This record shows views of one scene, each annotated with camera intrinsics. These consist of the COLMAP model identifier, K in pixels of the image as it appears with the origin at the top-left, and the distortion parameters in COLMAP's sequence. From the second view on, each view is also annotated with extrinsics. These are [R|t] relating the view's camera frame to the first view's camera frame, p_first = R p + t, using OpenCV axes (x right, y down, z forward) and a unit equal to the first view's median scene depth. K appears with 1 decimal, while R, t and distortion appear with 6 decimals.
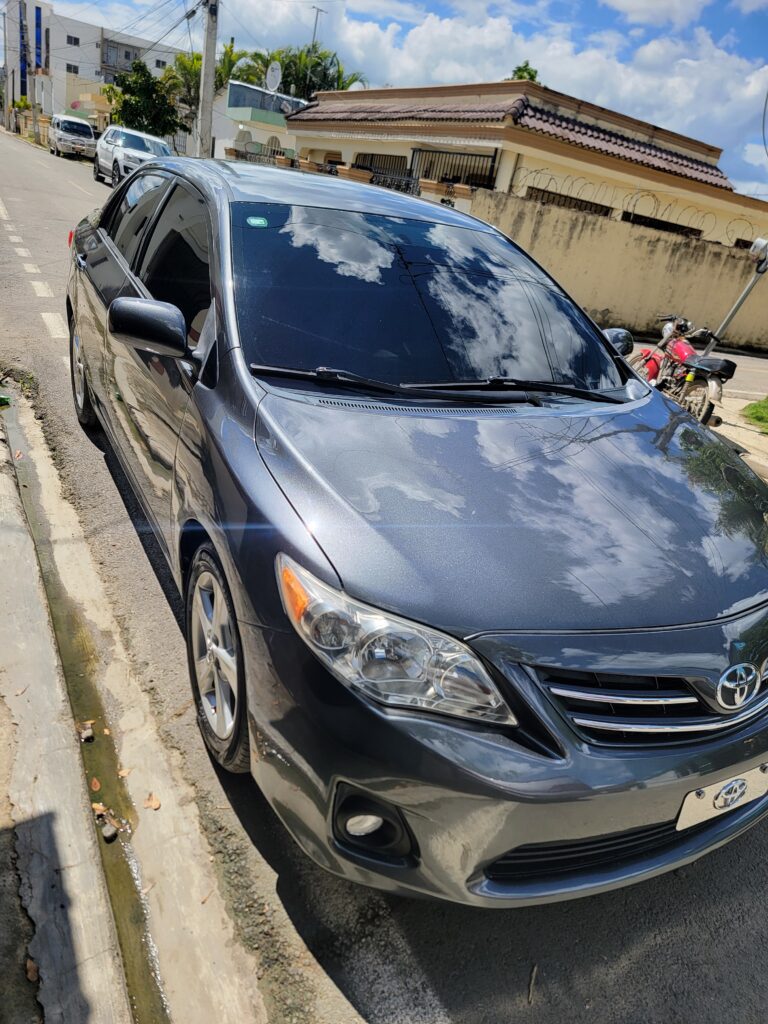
lens RADIAL K [[730.2, 0, 384.0], [0, 730.2, 512.0], [0, 0, 1]] dist [0.093632, -0.085578]
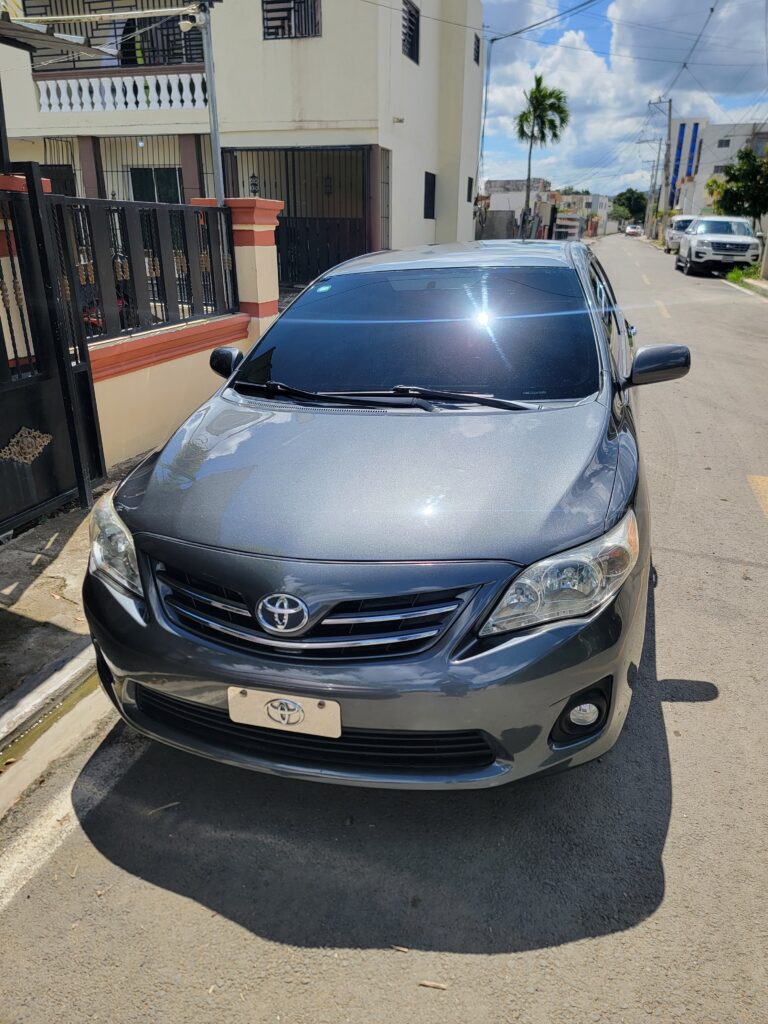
lens RADIAL K [[730.2, 0, 384.0], [0, 730.2, 512.0], [0, 0, 1]] dist [0.093632, -0.085578]
pose [[0.677049, 0.084640, -0.731055, 0.135642], [-0.166879, 0.985146, -0.040493, 0.009099], [0.716768, 0.149414, 0.681116, 0.028301]]
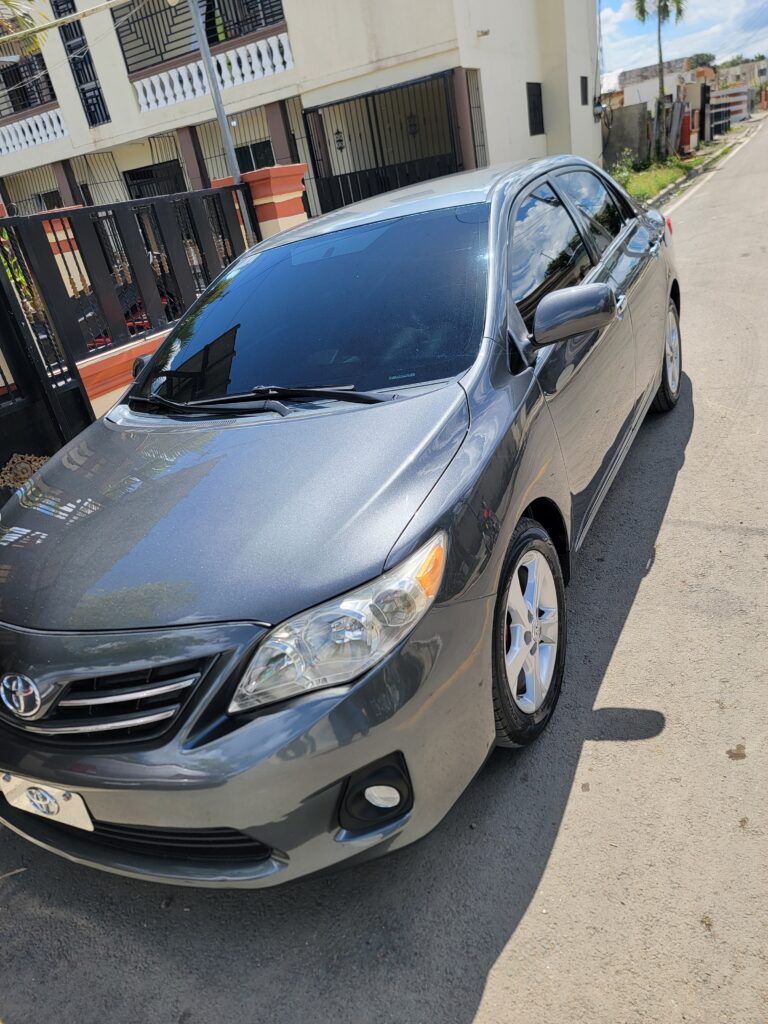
lens RADIAL K [[723.0, 0, 382.2], [0, 723.0, 519.3], [0, 0, 1]] dist [0.097831, -0.089423]
pose [[0.487174, 0.094440, -0.868183, 0.152365], [-0.066879, 0.995251, 0.070733, -0.011314], [0.870740, 0.023603, 0.491177, 0.088531]]
